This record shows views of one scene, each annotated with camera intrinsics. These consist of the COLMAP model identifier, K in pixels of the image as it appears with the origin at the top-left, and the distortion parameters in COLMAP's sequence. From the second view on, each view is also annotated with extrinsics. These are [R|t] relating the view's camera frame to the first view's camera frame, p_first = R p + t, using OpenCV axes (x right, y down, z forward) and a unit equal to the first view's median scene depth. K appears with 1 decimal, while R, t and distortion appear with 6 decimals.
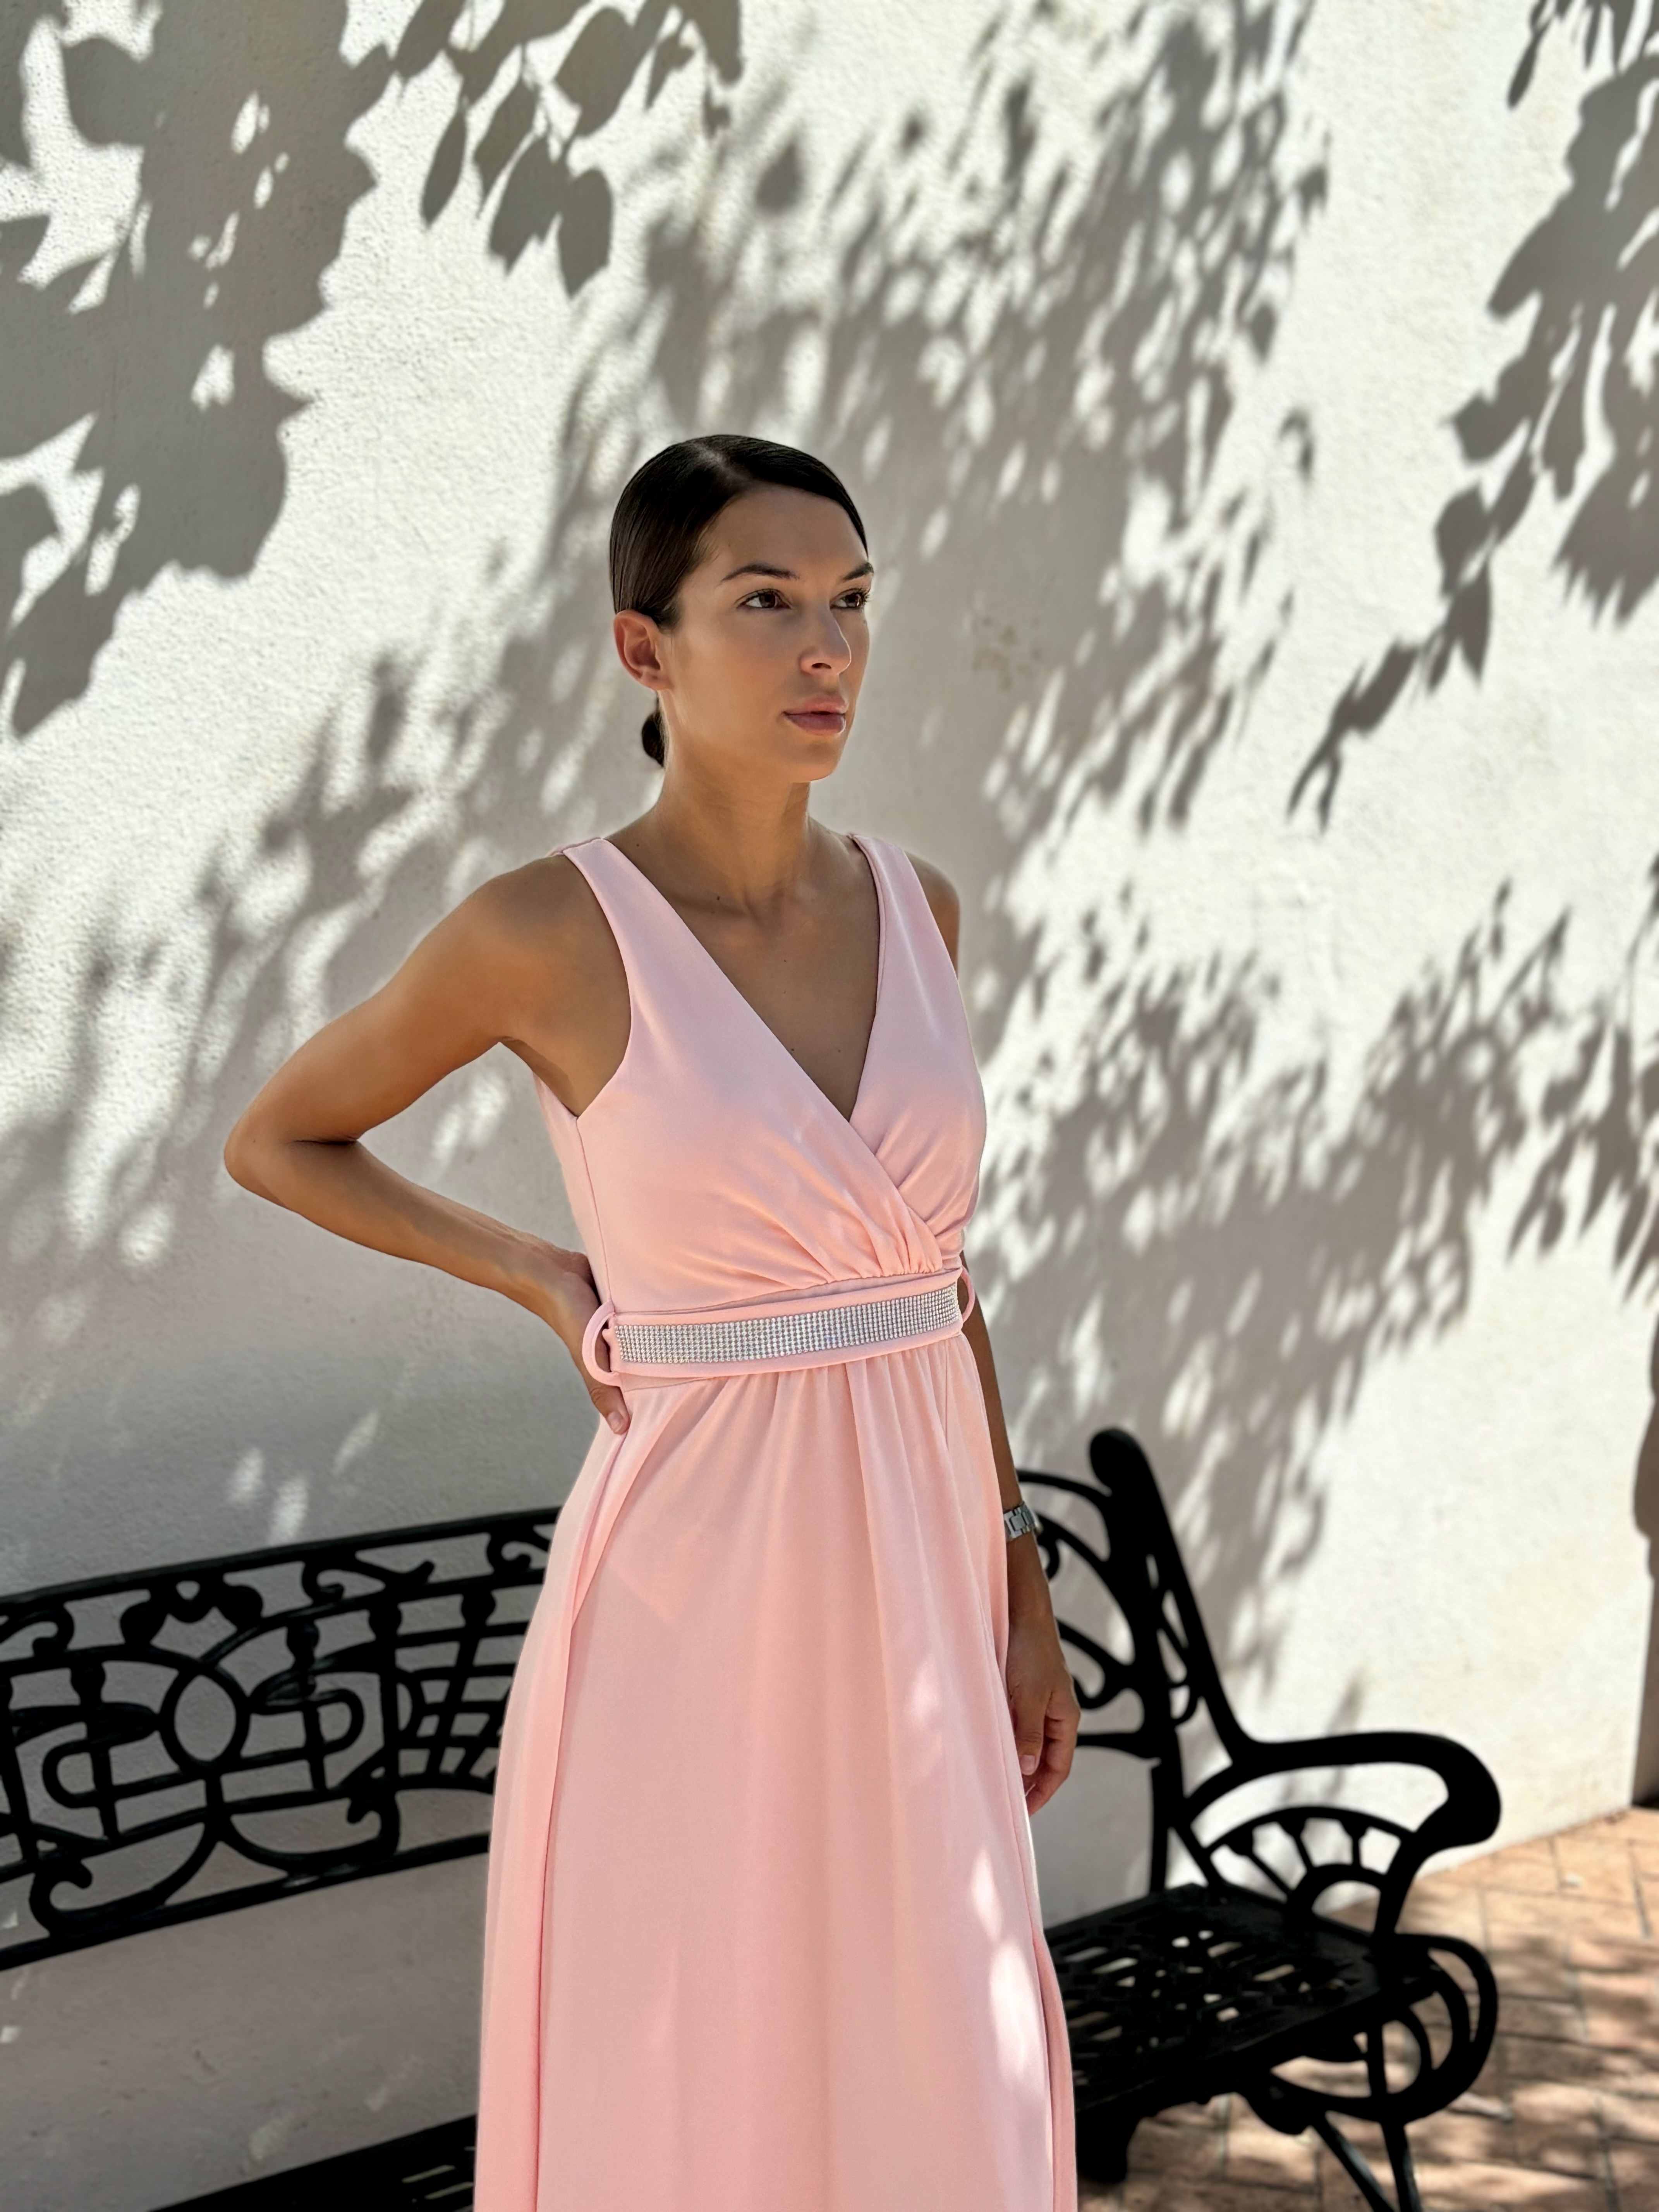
lens RADIAL K [[2705.5, 0, 771.7], [0, 2705.5, 1122.7], [0, 0, 1]] dist [0.032795, -0.093981]
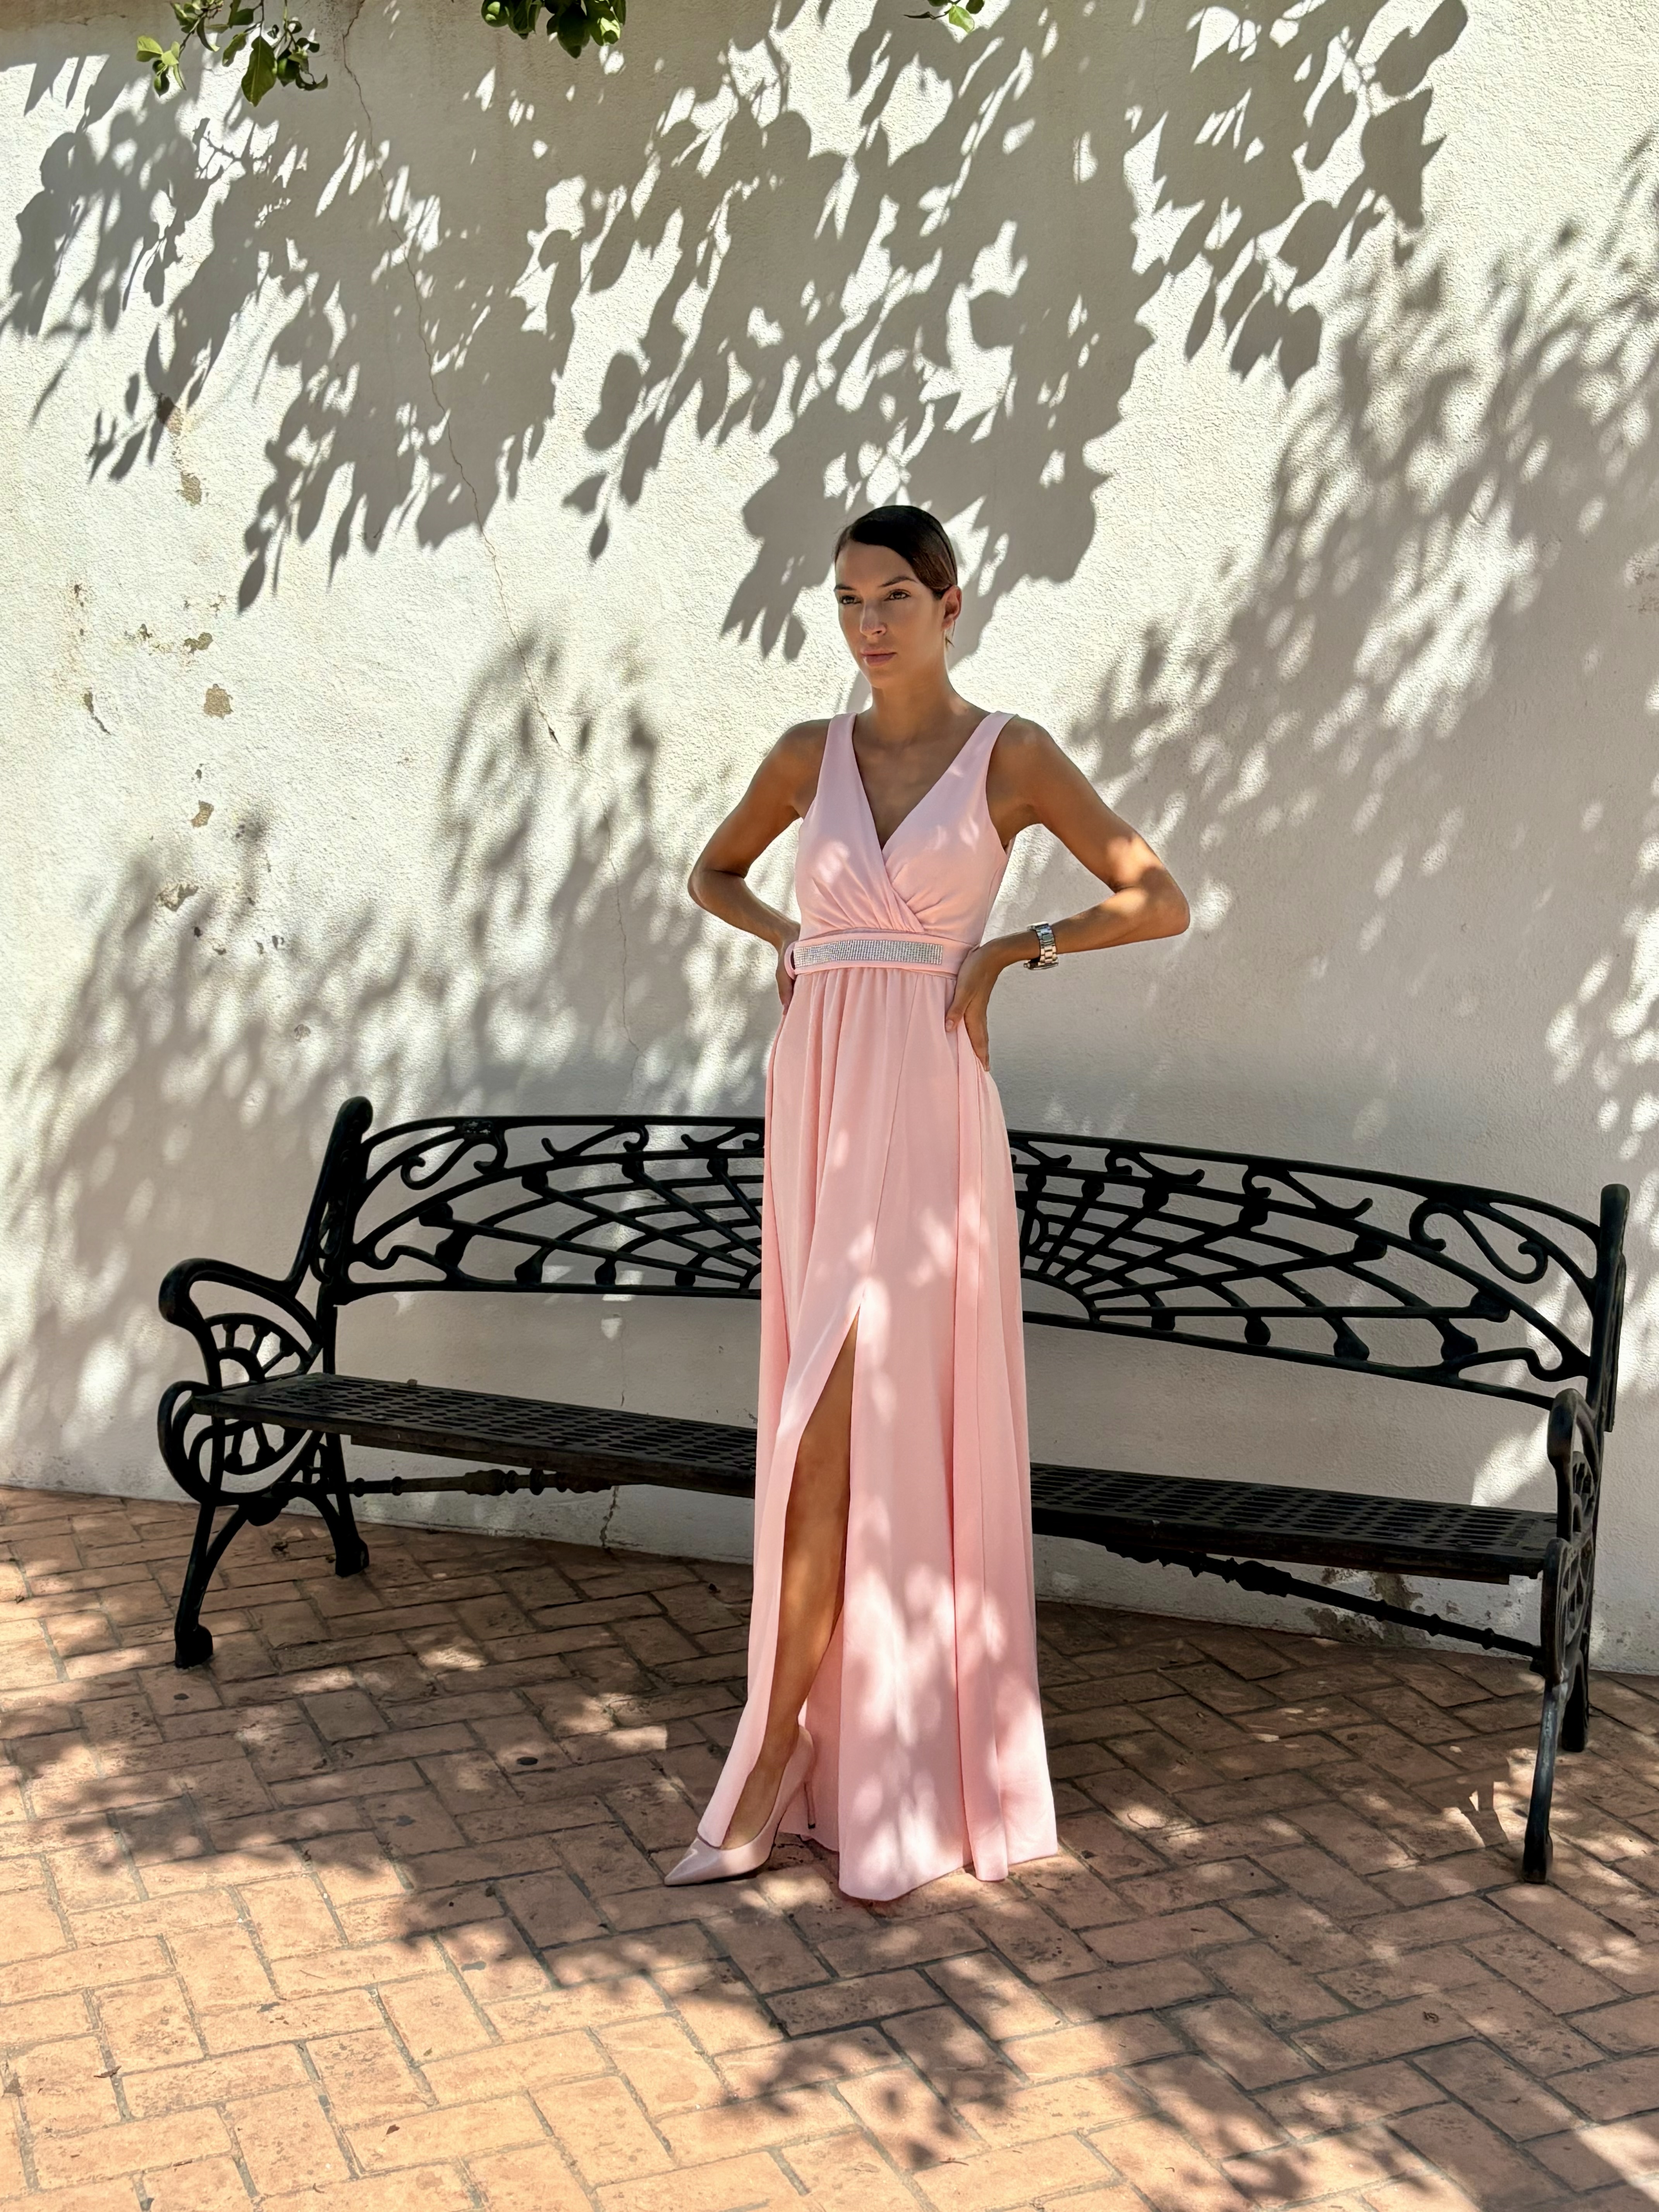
lens RADIAL K [[2663.8, 0, 841.1], [0, 2663.8, 1110.3], [0, 0, 1]] dist [0.204331, -0.520531]
pose [[0.565831, 0.104932, -0.817817, 1.145618], [-0.127641, 0.991059, 0.038849, 0.085526], [0.814582, 0.082405, 0.574166, -0.081904]]
